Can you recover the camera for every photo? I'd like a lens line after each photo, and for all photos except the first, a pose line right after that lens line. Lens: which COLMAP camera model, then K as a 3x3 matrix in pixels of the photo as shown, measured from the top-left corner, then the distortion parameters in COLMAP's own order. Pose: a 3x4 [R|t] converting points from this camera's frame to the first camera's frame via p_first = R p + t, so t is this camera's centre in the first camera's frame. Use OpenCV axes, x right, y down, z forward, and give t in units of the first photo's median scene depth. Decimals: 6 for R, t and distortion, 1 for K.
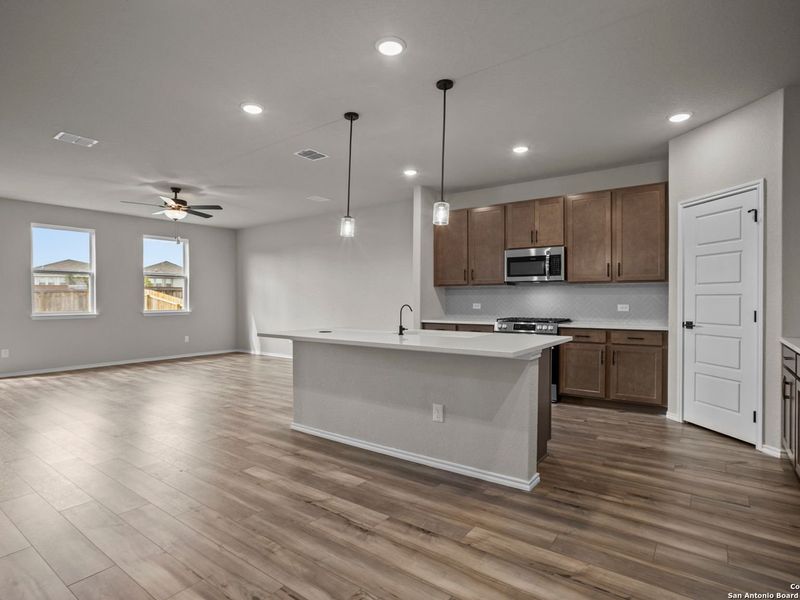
lens RADIAL K [[436.4, 0, 403.8], [0, 436.4, 299.8], [0, 0, 1]] dist [-0.051570, 0.026638]
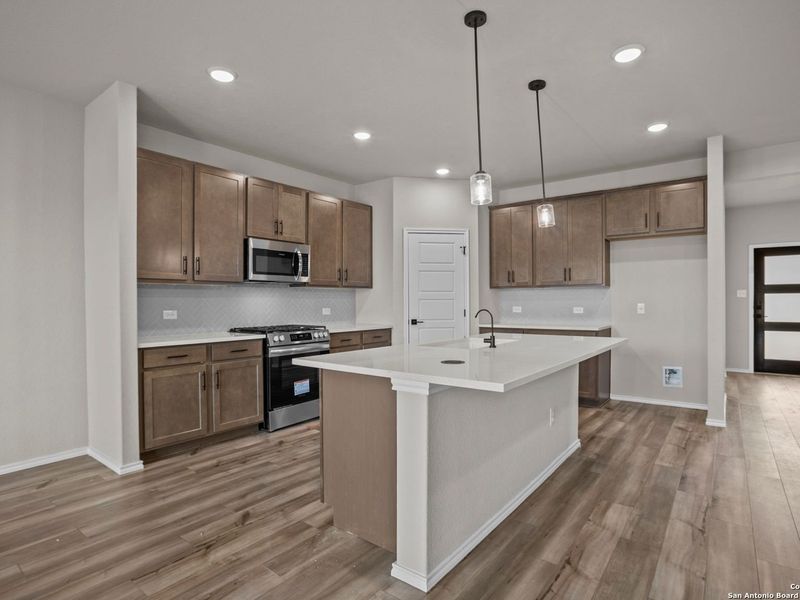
lens RADIAL K [[436.4, 0, 403.8], [0, 436.4, 299.8], [0, 0, 1]] dist [-0.051570, 0.026638]
pose [[0.020255, 0.008932, 0.999755, -0.896020], [0.009953, 0.999909, -0.009135, 0.002711], [-0.999745, 0.010136, 0.020164, 1.289857]]
